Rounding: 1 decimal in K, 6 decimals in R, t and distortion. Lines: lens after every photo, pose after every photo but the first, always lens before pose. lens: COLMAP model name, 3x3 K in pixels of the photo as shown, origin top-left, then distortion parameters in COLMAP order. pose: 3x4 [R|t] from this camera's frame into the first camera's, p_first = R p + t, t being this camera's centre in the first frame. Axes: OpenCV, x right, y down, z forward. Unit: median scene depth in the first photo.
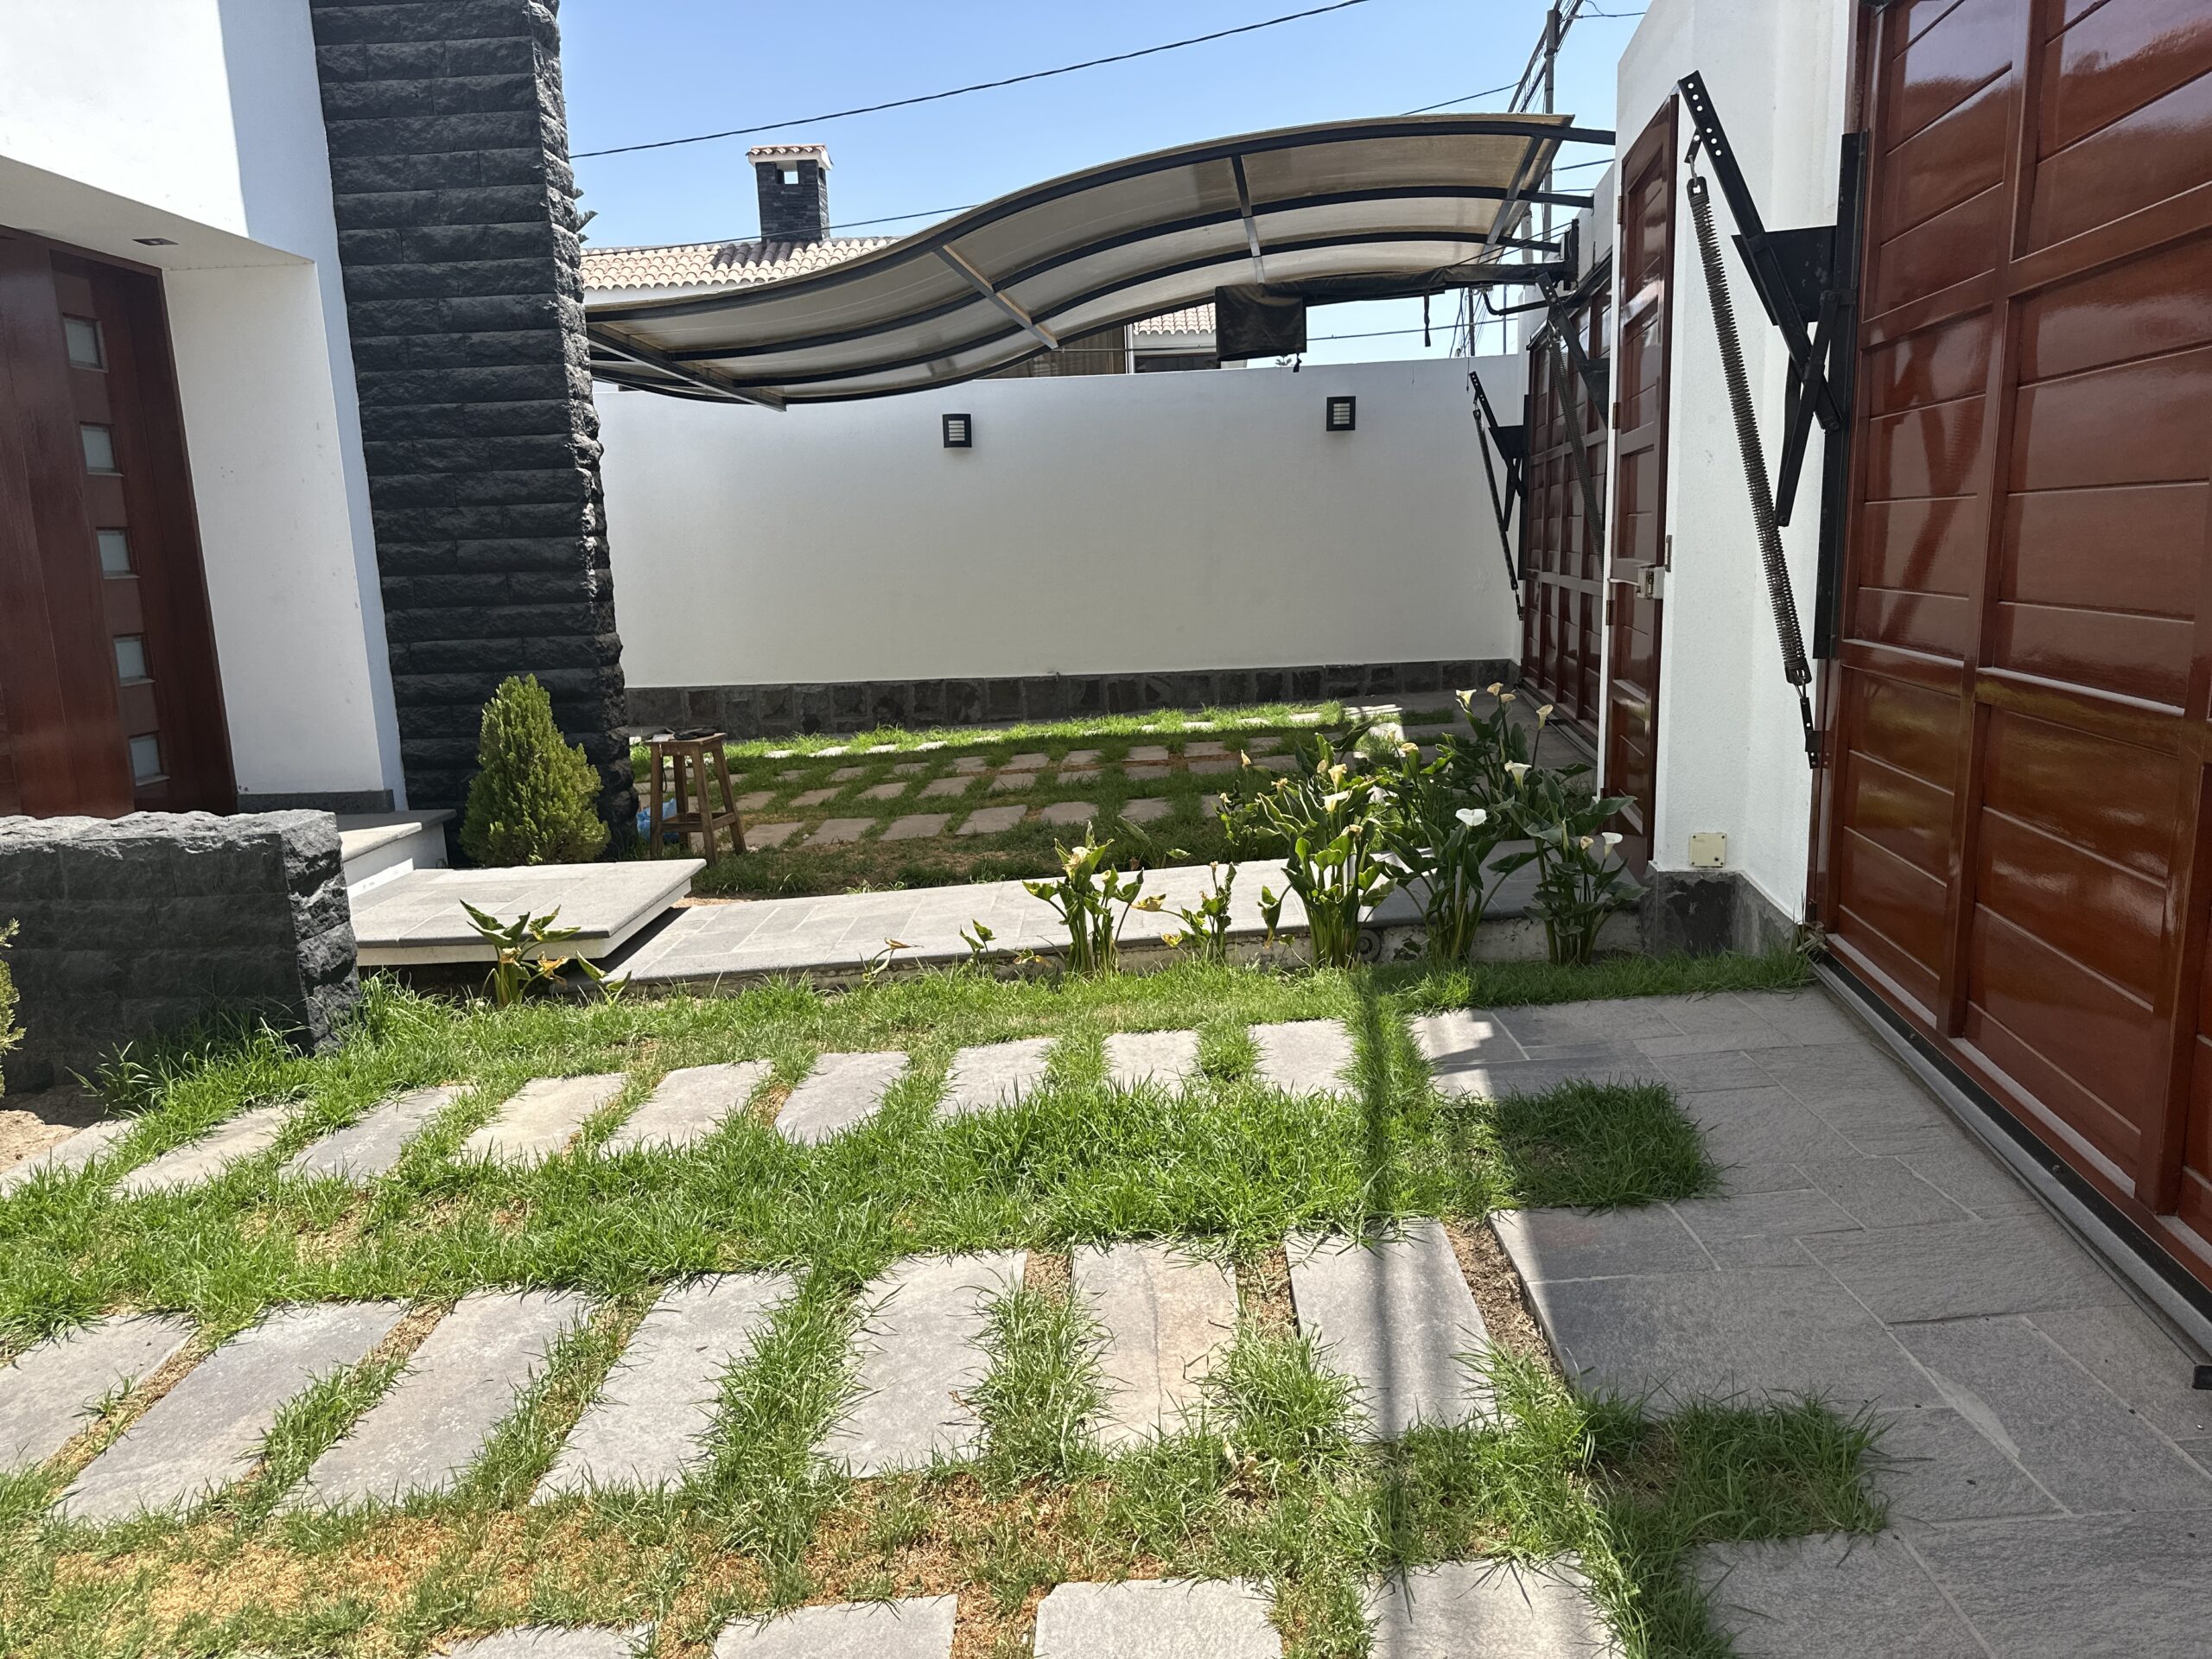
lens RADIAL K [[1586.4, 0, 1103.2], [0, 1586.4, 831.3], [0, 0, 1]] dist [0.028025, -0.019970]
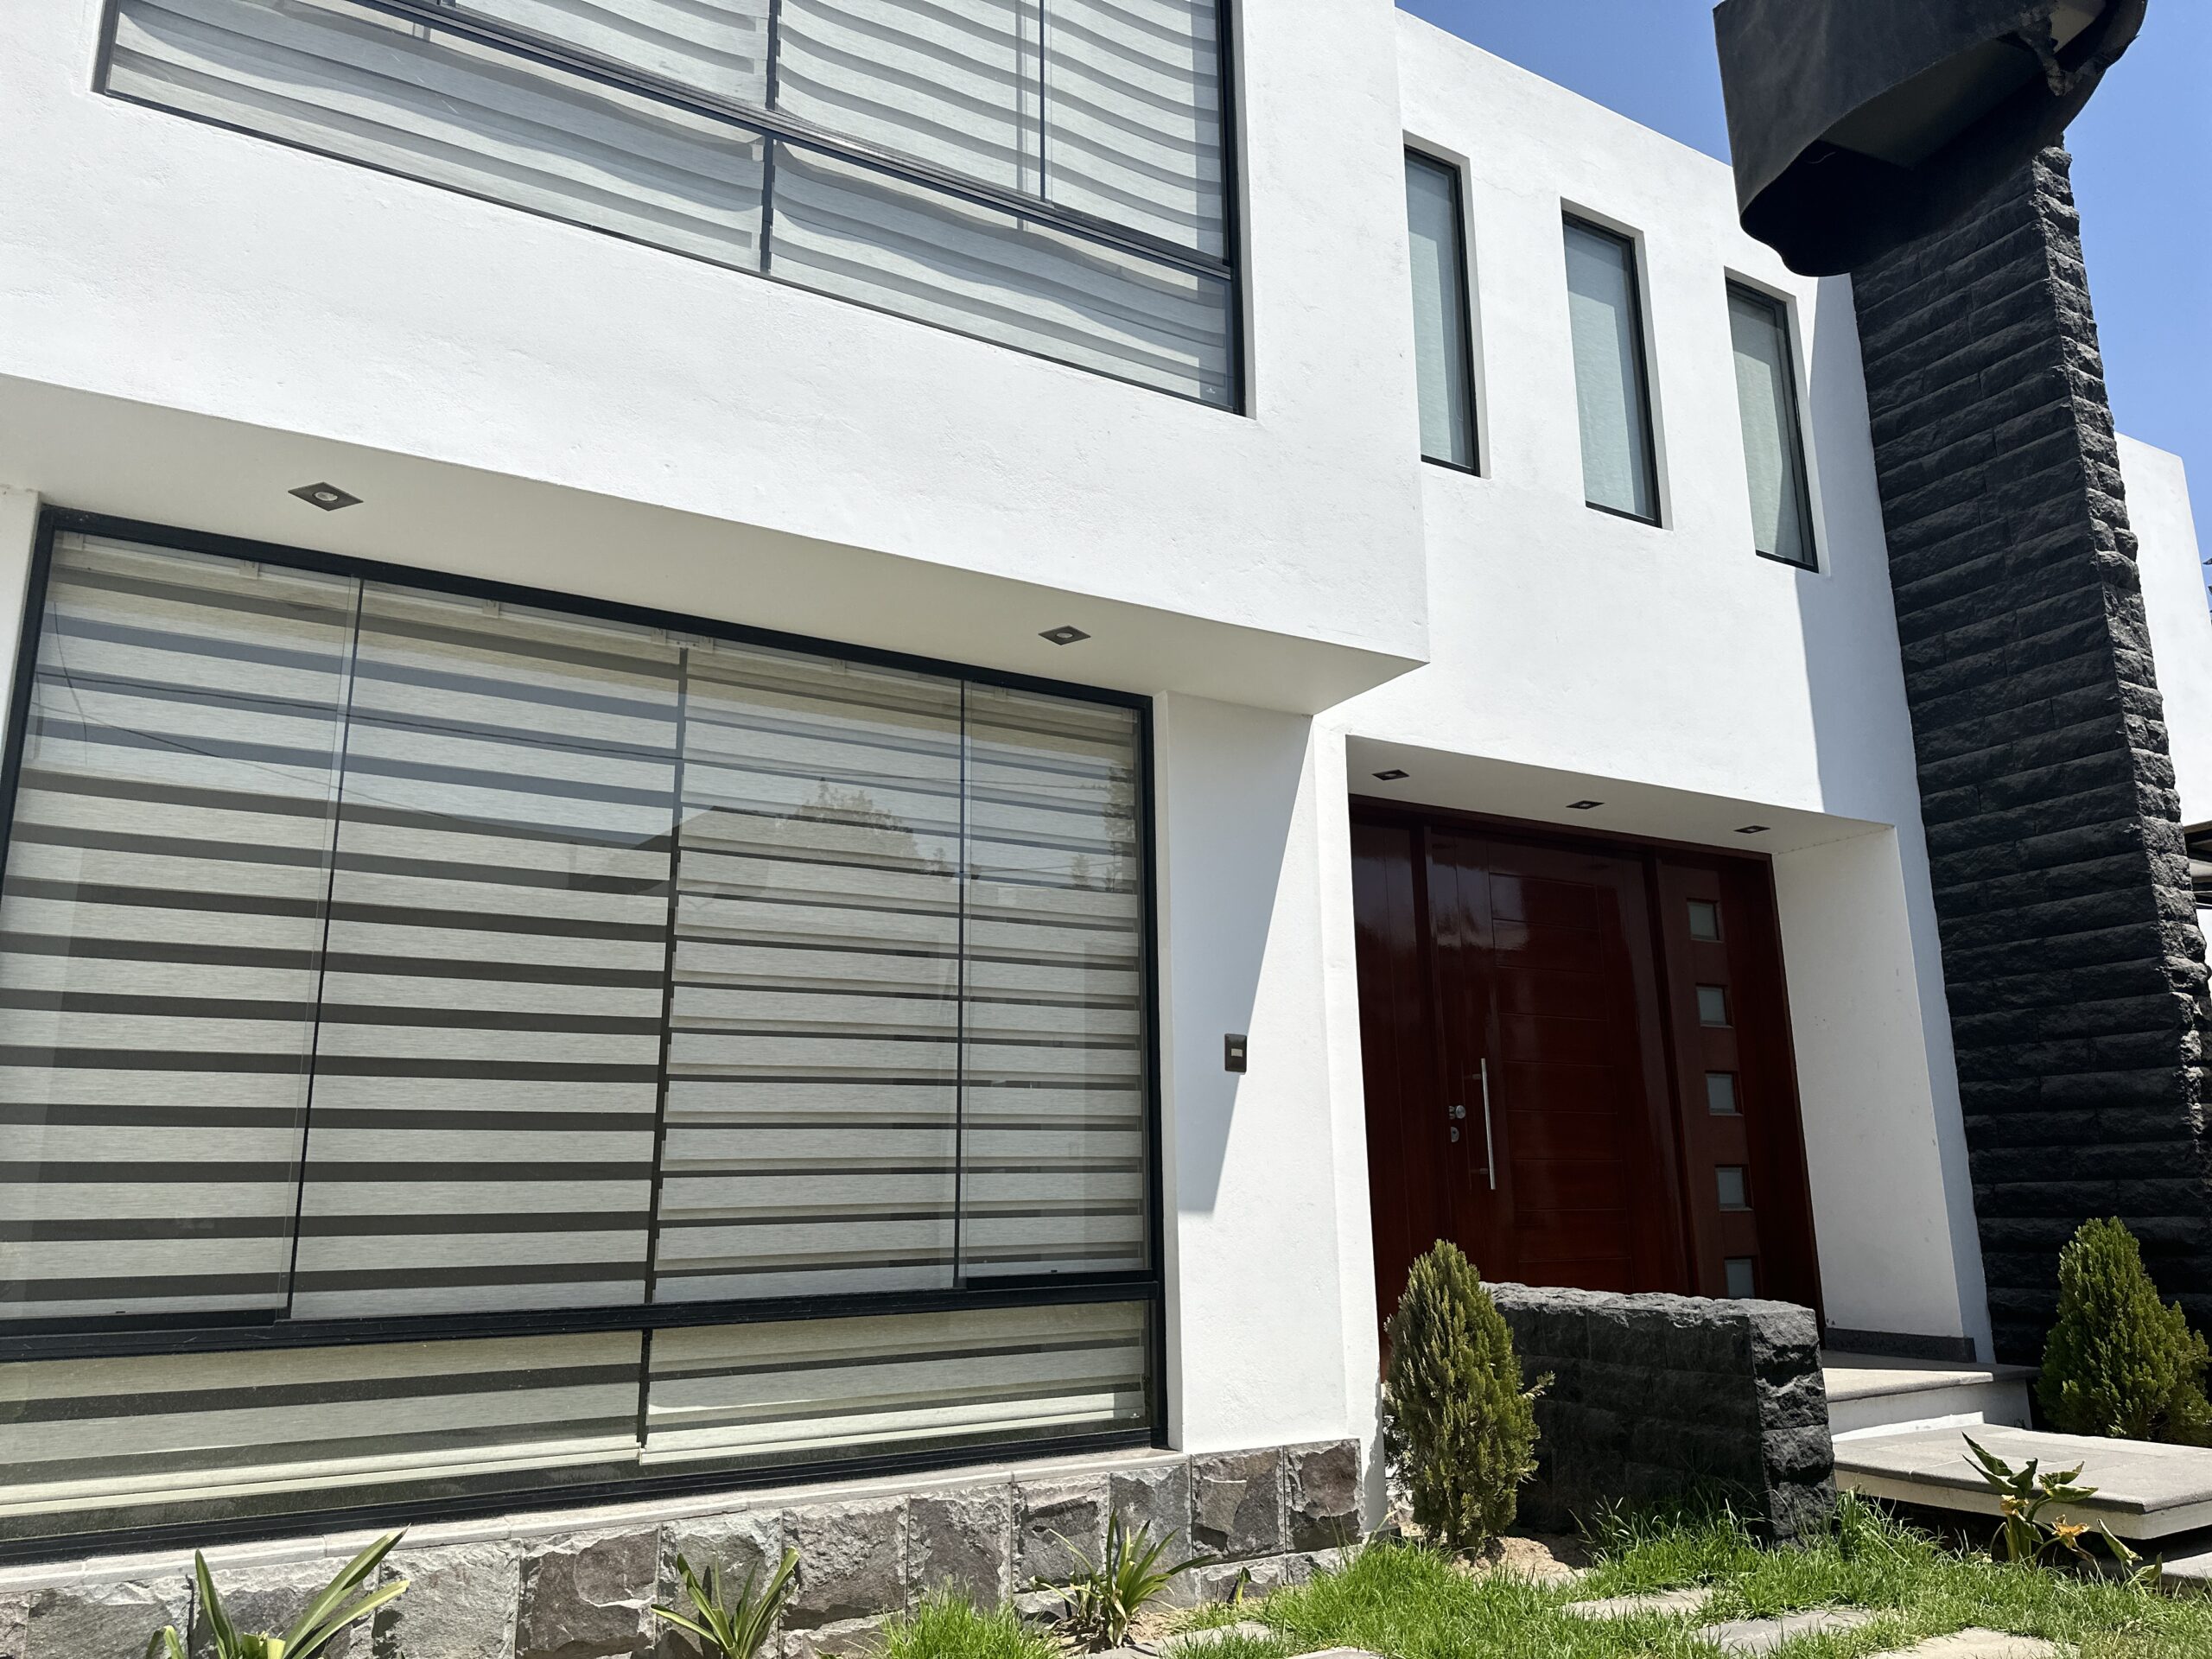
lens RADIAL K [[1586.4, 0, 1101.8], [0, 1586.4, 829.9], [0, 0, 1]] dist [0.028025, -0.019970]
pose [[0.521574, -0.166139, -0.836874, 0.135516], [-0.160677, 0.944182, -0.287582, 0.047014], [0.837940, 0.284462, 0.465766, 0.036148]]
